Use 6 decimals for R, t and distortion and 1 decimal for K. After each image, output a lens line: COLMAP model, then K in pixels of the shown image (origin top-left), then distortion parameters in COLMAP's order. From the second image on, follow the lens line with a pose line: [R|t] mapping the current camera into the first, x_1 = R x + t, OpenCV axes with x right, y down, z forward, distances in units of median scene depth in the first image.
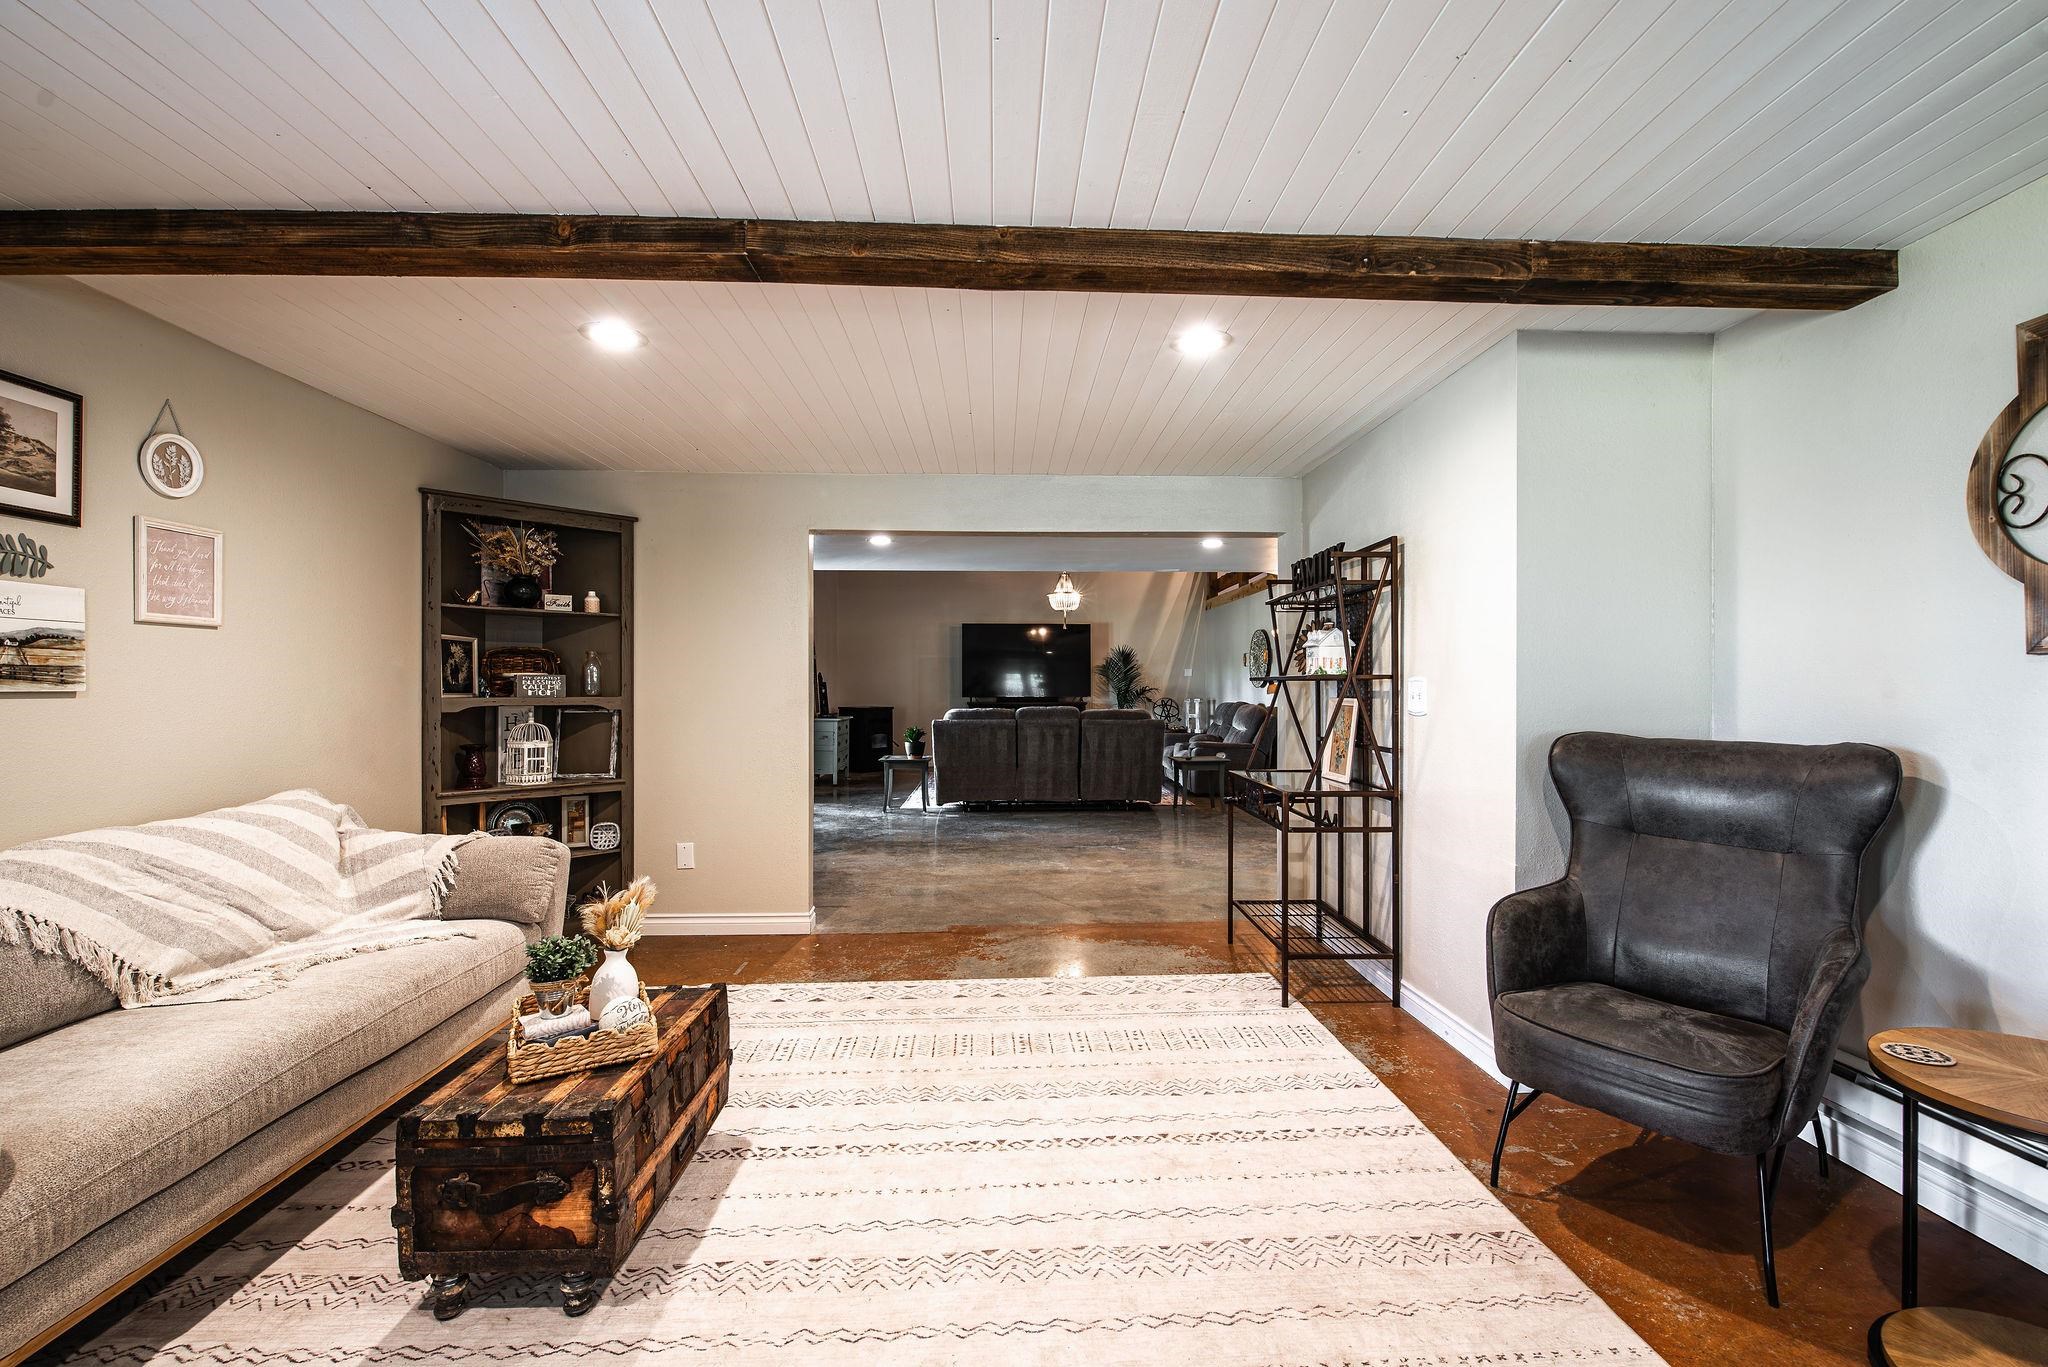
lens RADIAL K [[880.4, 0, 1025.5], [0, 880.4, 685.7], [0, 0, 1]] dist [-0.006205, -0.004831]
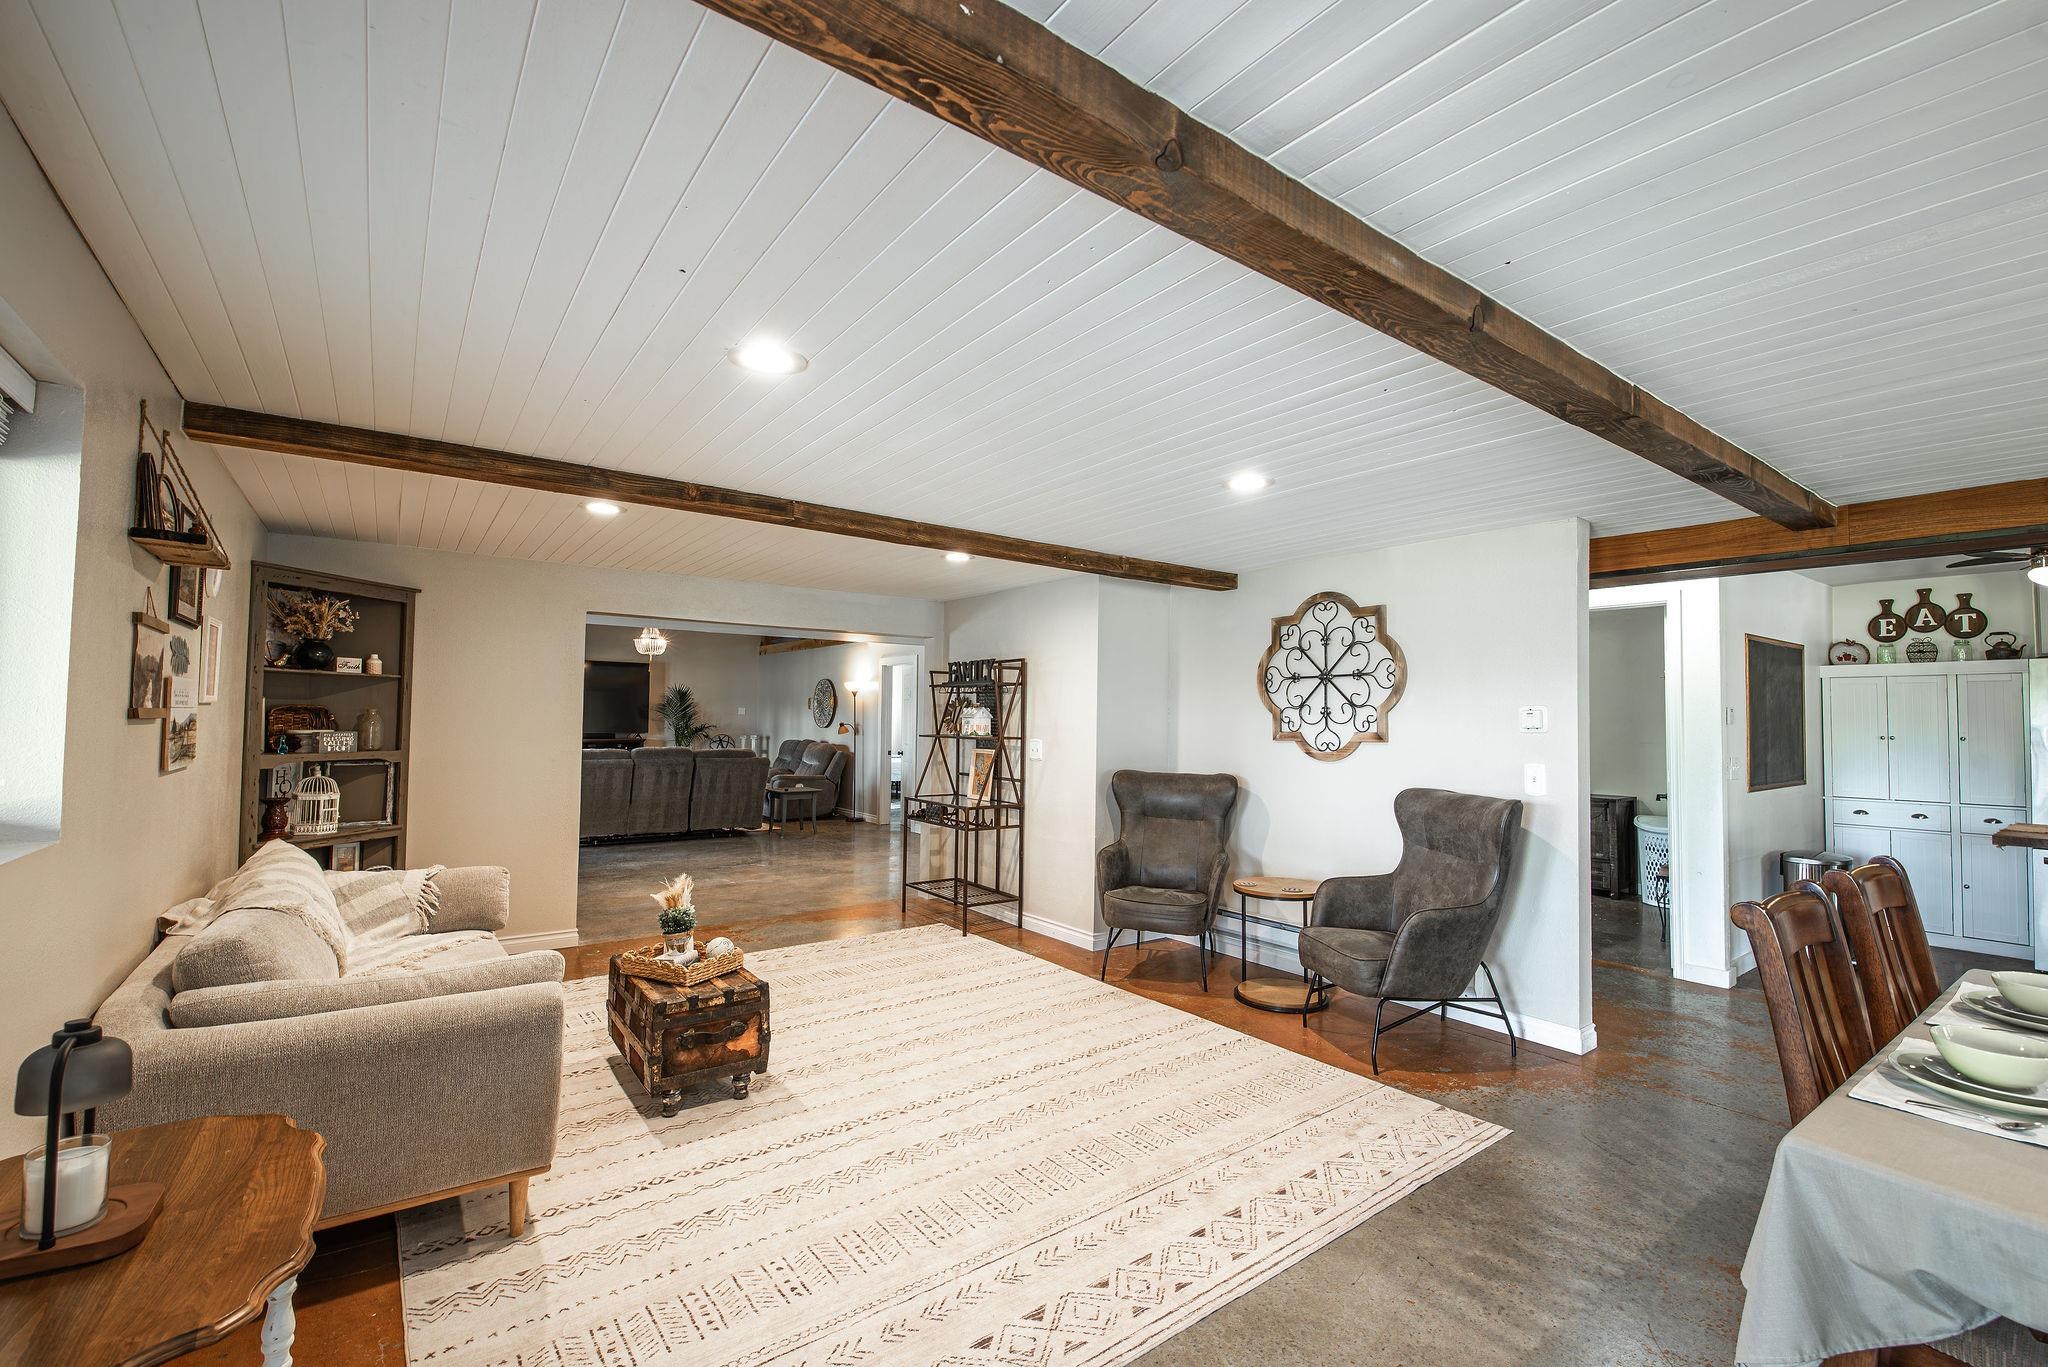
lens RADIAL K [[880.4, 0, 1030.7], [0, 880.4, 684.5], [0, 0, 1]] dist [-0.006205, -0.004831]
pose [[0.829618, 0.032613, 0.557378, -0.545962], [-0.014008, 0.999194, -0.037615, -0.051868], [-0.558156, 0.023399, 0.829406, -0.466302]]
